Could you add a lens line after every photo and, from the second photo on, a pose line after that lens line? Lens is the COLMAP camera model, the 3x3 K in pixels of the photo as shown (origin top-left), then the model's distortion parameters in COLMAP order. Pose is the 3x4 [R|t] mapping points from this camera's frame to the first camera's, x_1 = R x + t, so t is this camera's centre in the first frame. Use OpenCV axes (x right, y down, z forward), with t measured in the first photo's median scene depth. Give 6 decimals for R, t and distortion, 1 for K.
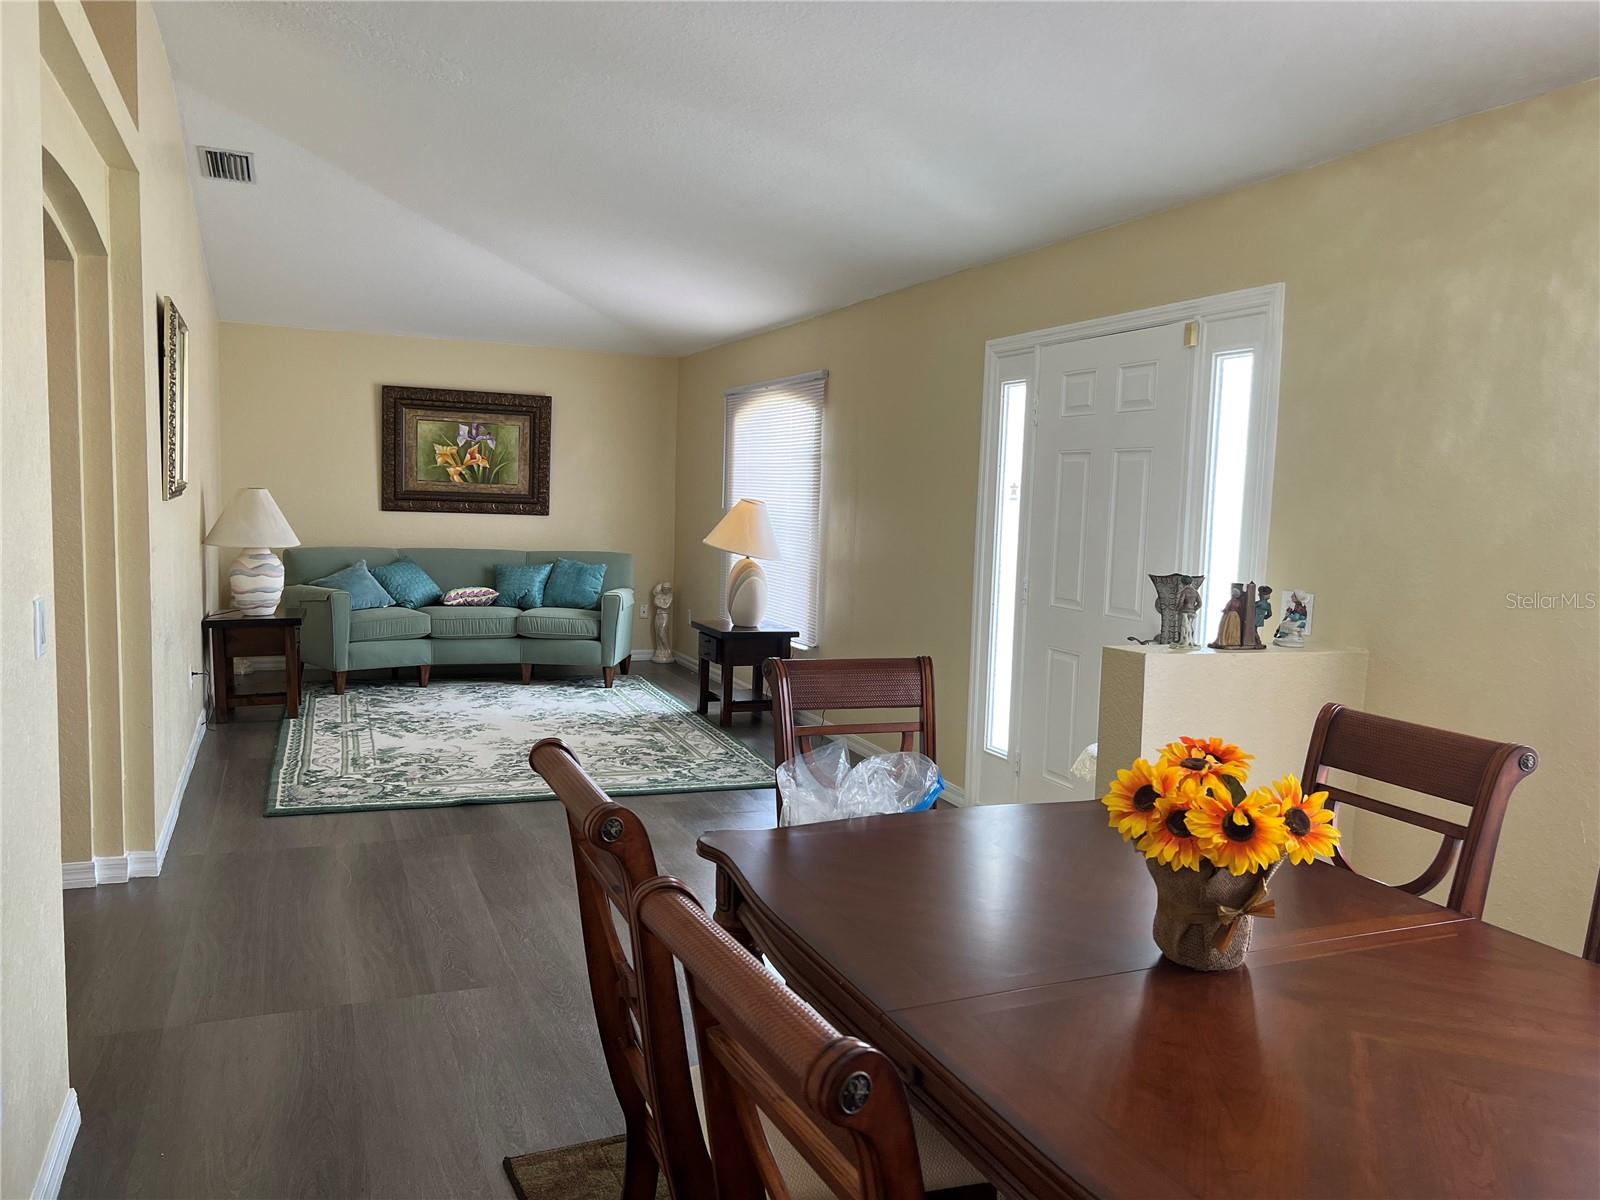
lens RADIAL K [[1202.0, 0, 807.4], [0, 1202.0, 601.3], [0, 0, 1]] dist [0.074618, -0.092008]
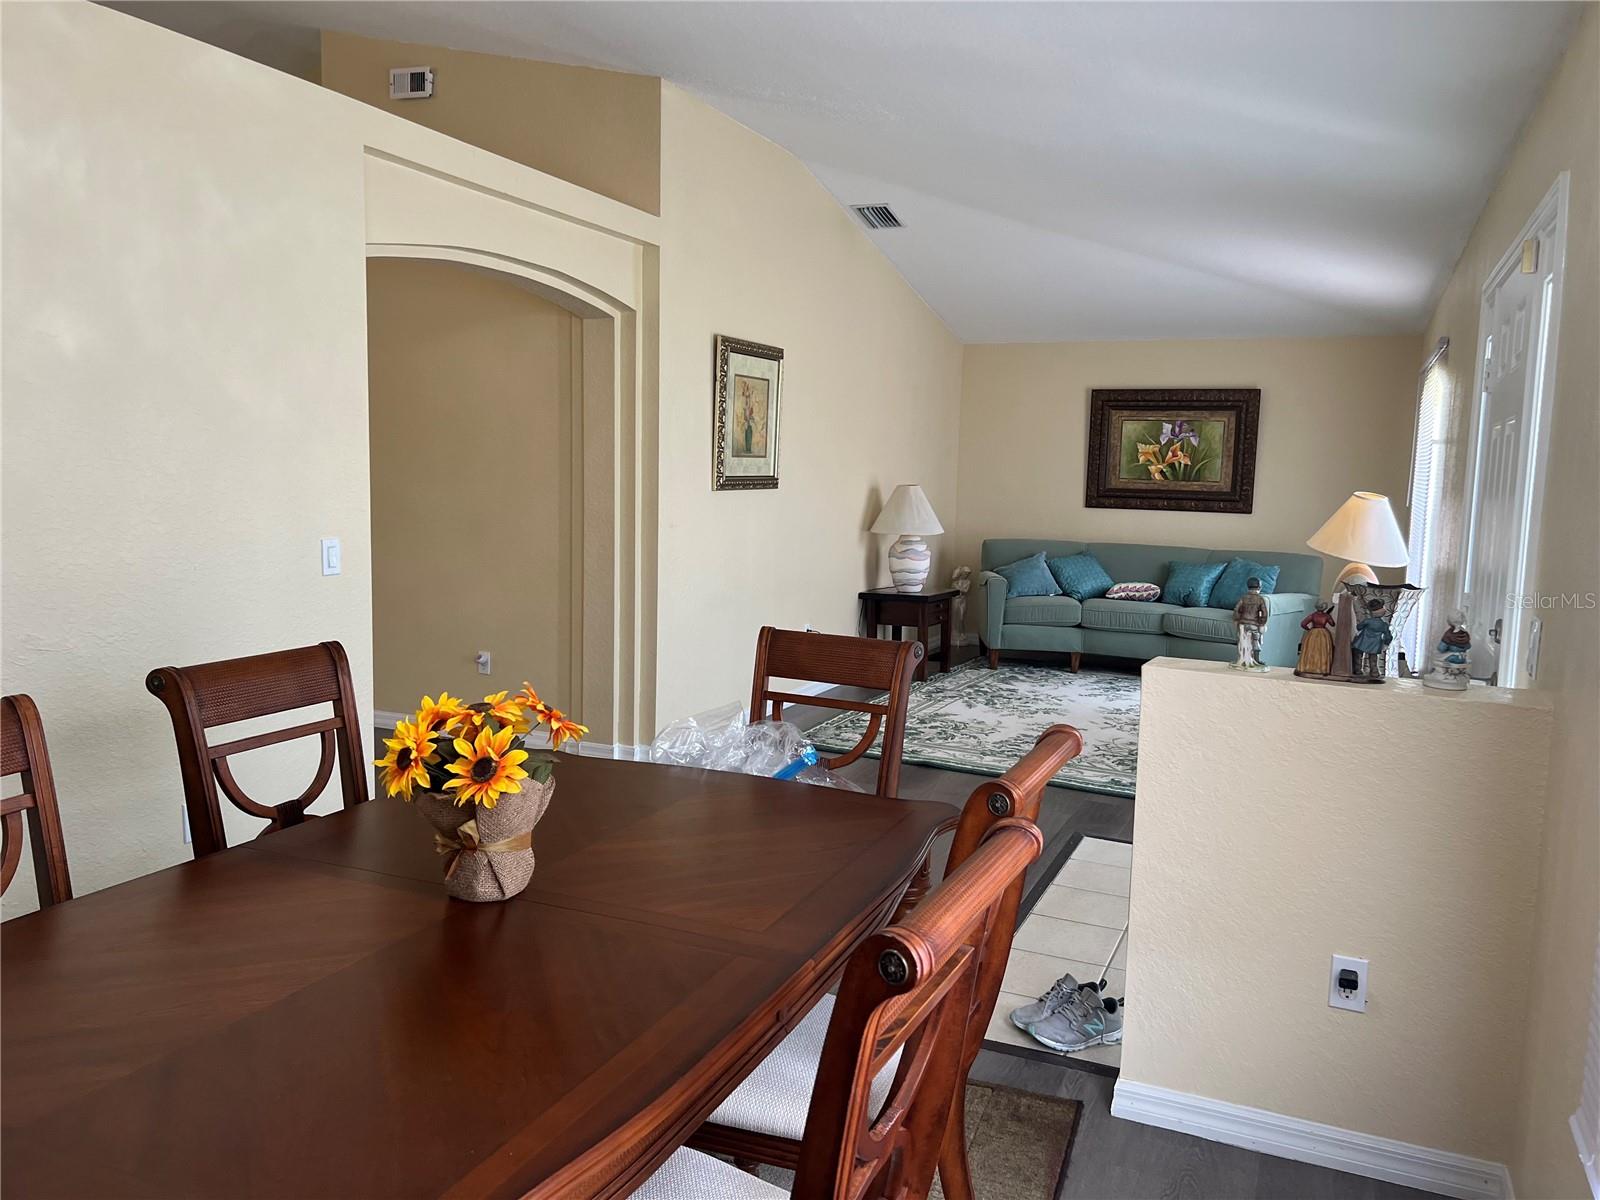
lens RADIAL K [[1202.0, 0, 807.4], [0, 1202.0, 601.3], [0, 0, 1]] dist [0.074618, -0.092008]
pose [[0.684065, 0.068478, -0.726199, 0.266088], [-0.072352, 0.997044, 0.025864, -0.001968], [0.725824, 0.034850, 0.686997, 0.097335]]
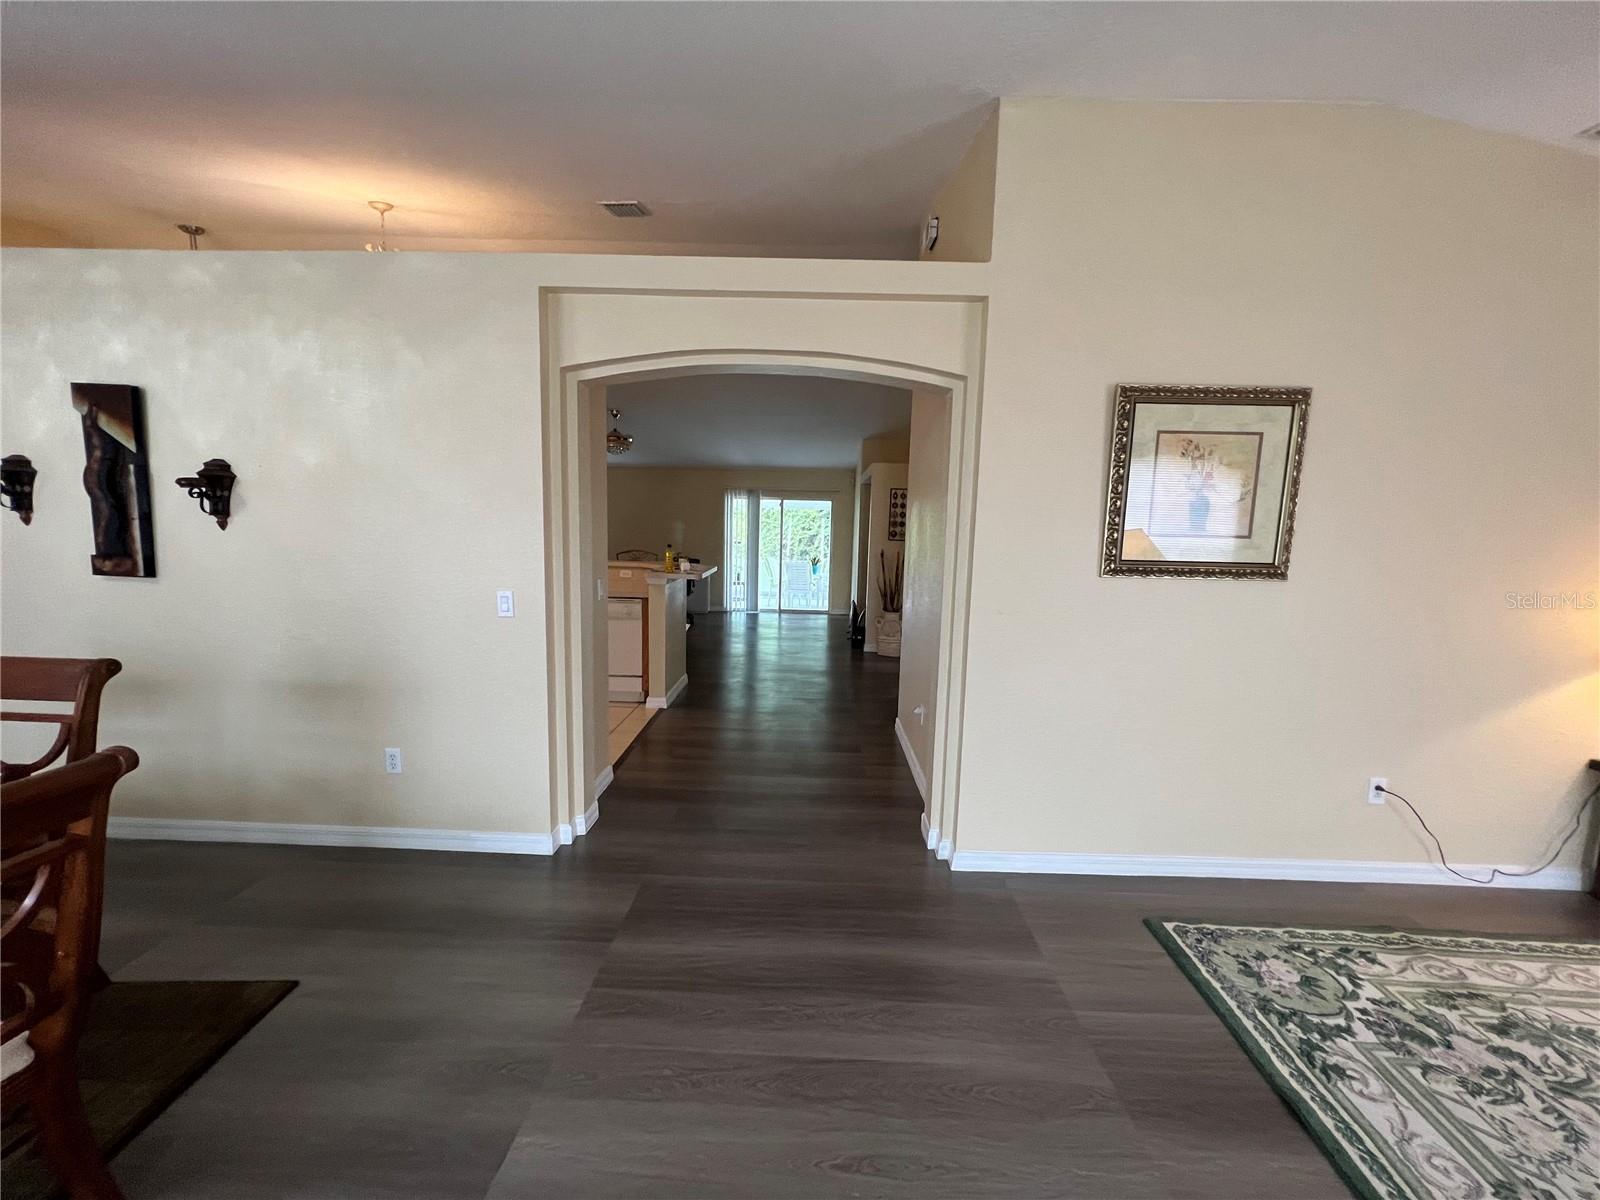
lens RADIAL K [[642.1, 0, 798.9], [0, 642.1, 604.5], [0, 0, 1]] dist [-0.001220, 0.000070]
pose [[-0.410175, 0.063943, -0.909762, 0.054128], [-0.127543, 0.983714, 0.126645, -0.051629], [0.903044, 0.167981, -0.395340, 0.527948]]
